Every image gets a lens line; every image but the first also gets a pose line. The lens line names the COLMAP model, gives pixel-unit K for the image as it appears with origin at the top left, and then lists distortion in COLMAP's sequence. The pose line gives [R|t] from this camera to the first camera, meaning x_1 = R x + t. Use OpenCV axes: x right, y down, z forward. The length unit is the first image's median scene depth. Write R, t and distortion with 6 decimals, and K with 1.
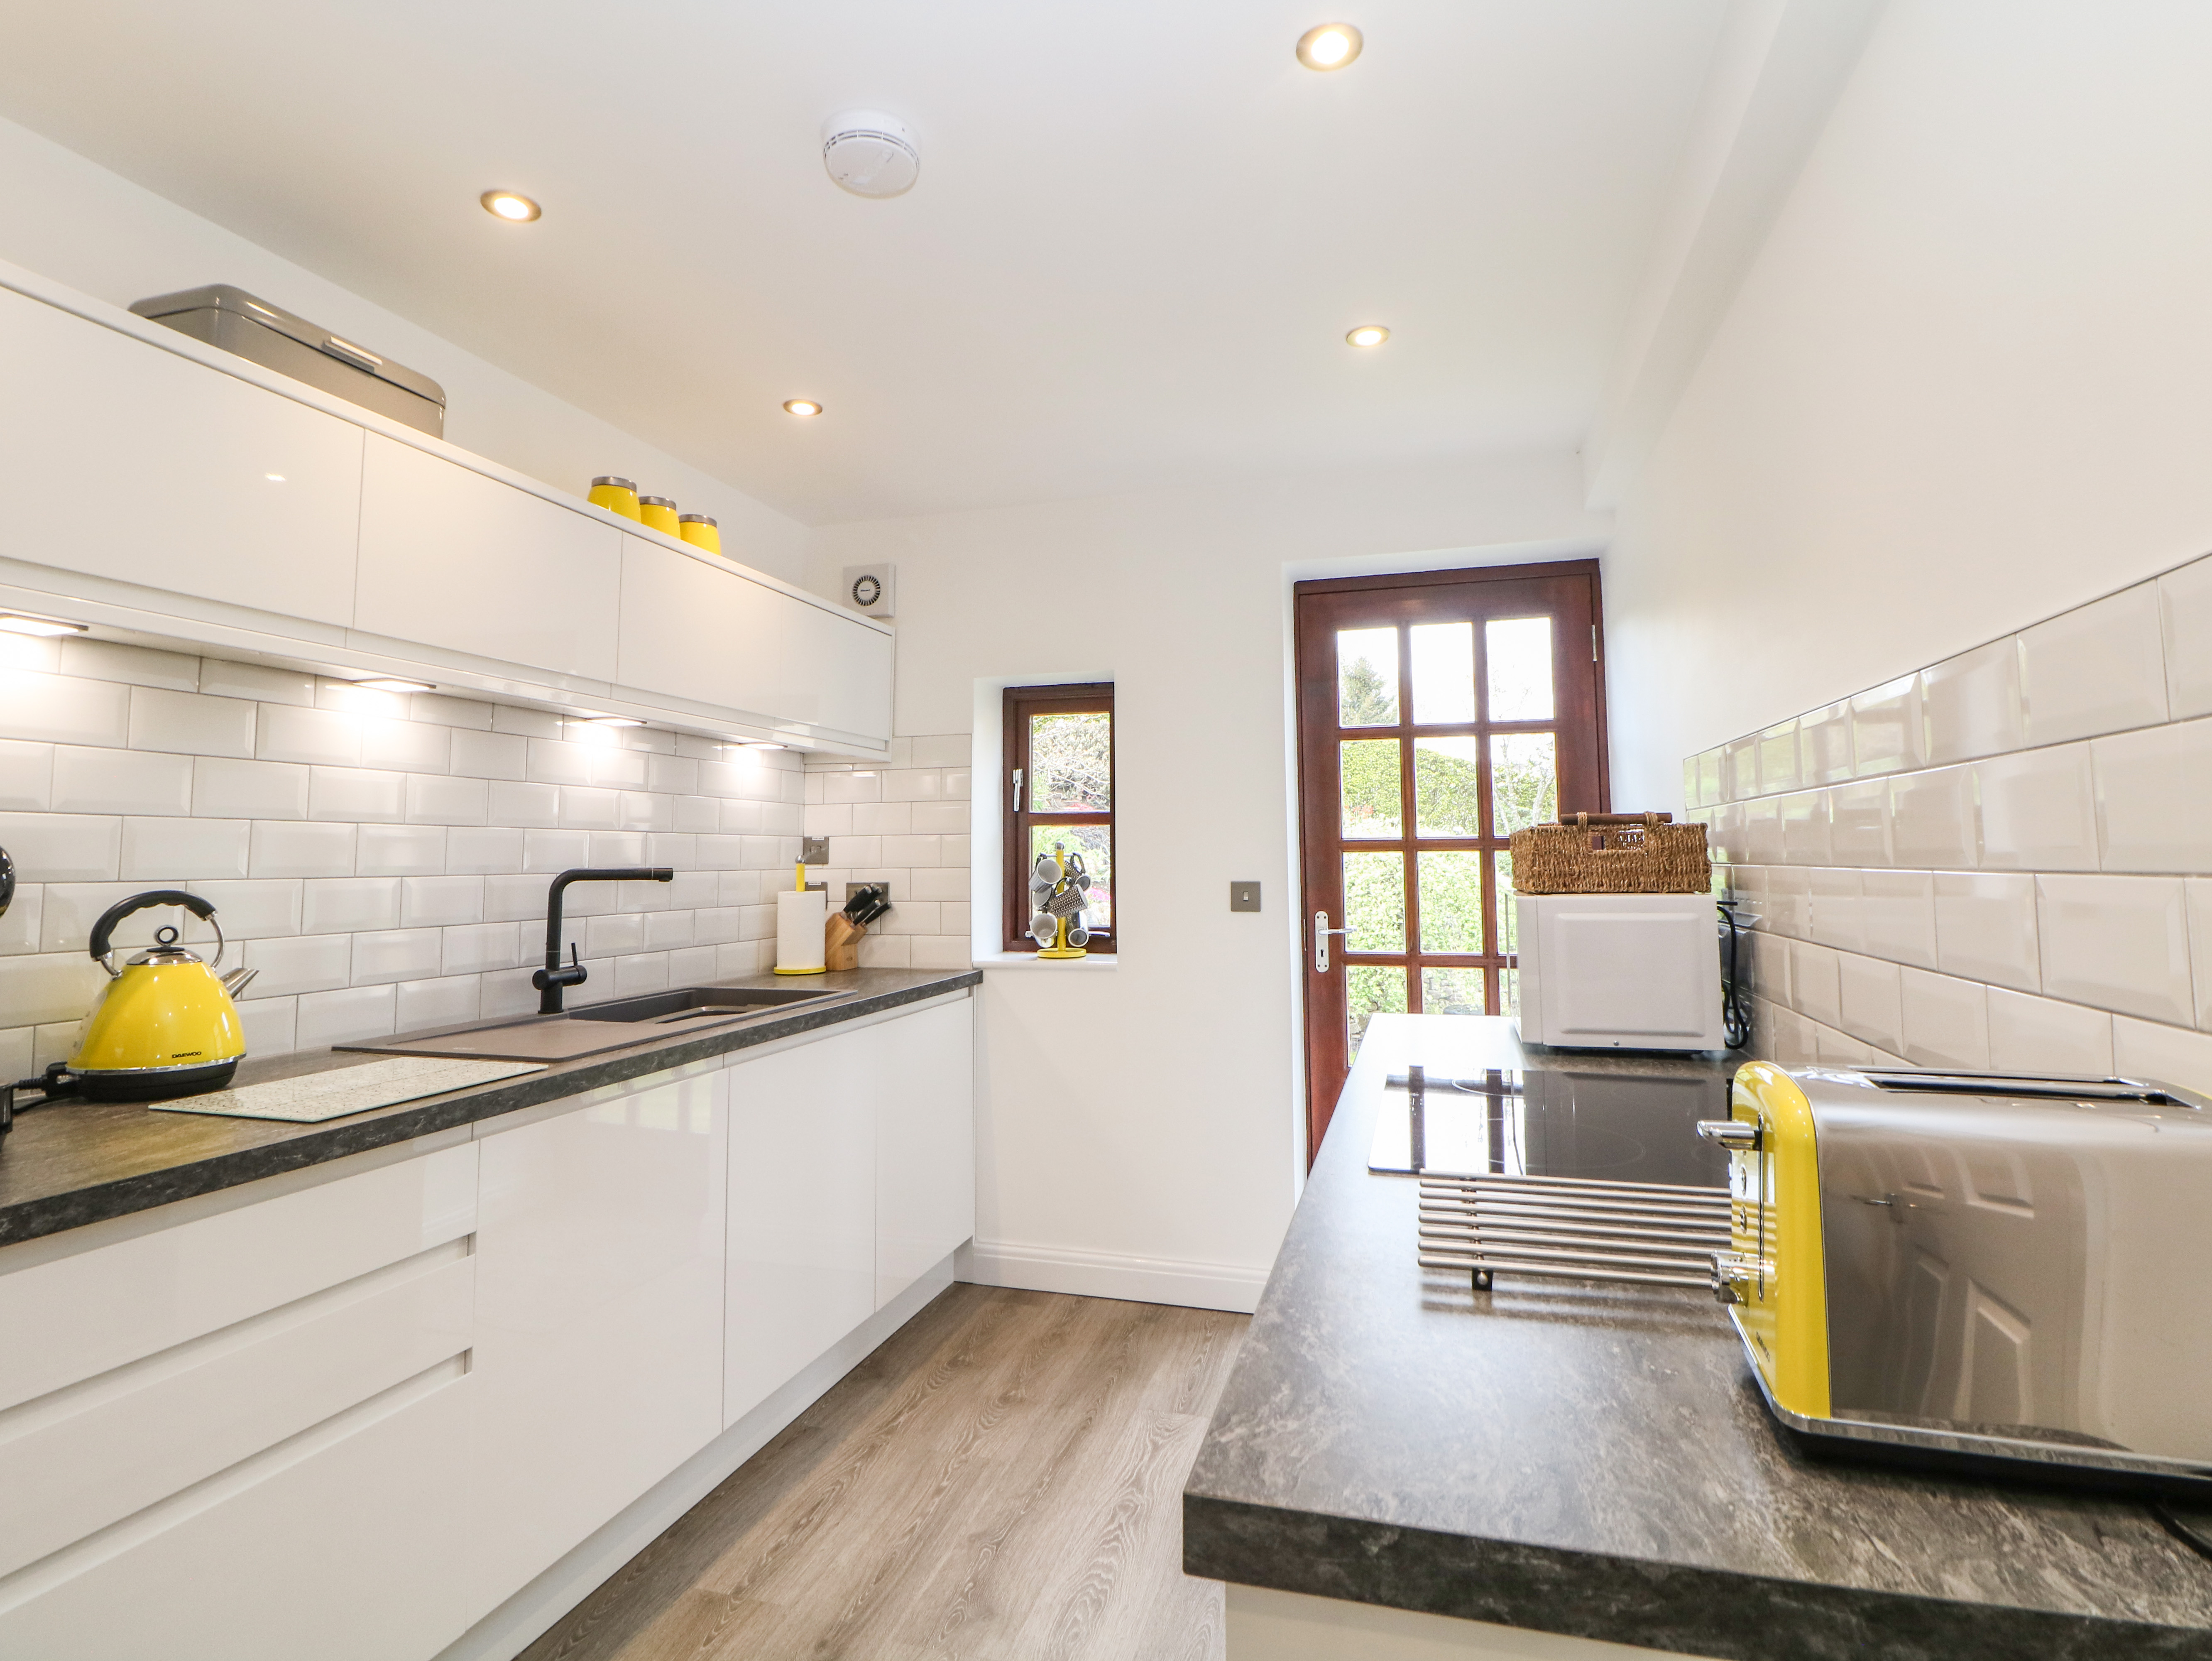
lens RADIAL K [[1101.1, 0, 1111.6], [0, 1101.1, 830.3], [0, 0, 1]] dist [-0.000986, -0.000083]
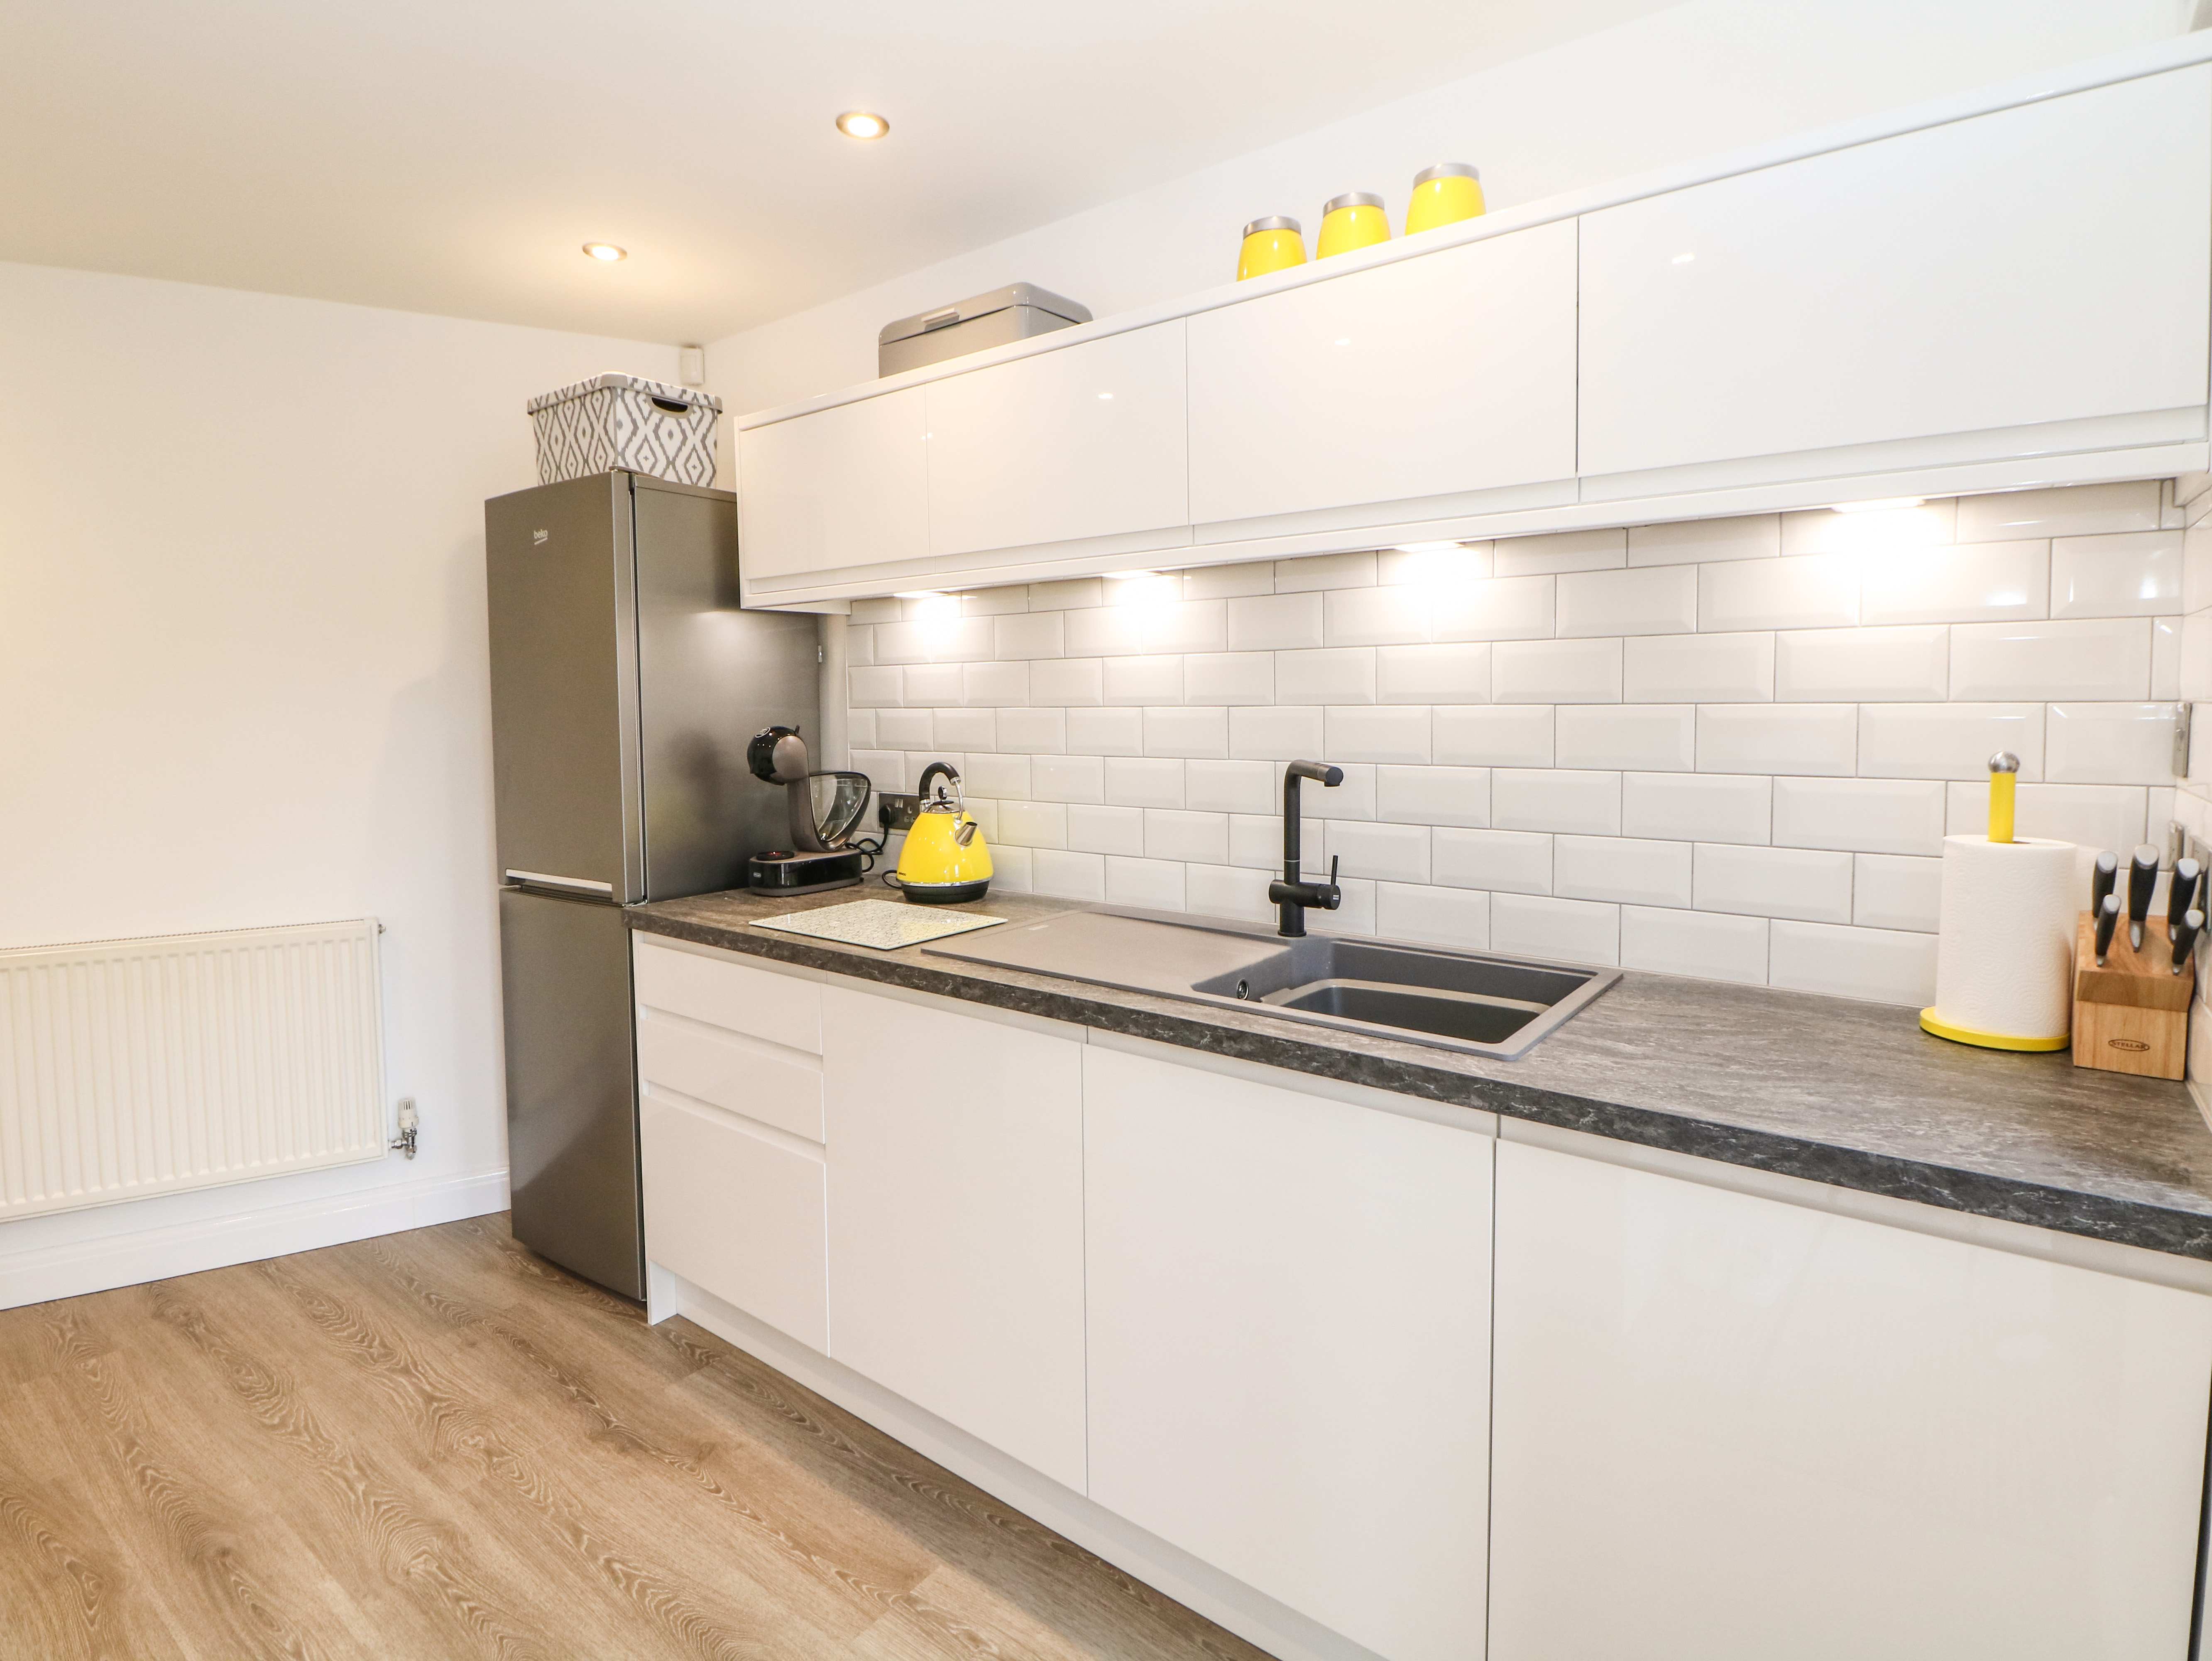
lens RADIAL K [[1101.1, 0, 1109.2], [0, 1101.1, 829.6], [0, 0, 1]] dist [-0.000986, -0.000083]
pose [[-0.335336, 0.085120, -0.938245, 0.303765], [0.011833, 0.996212, 0.086149, 0.017351], [0.942024, 0.017787, -0.335073, 1.192123]]
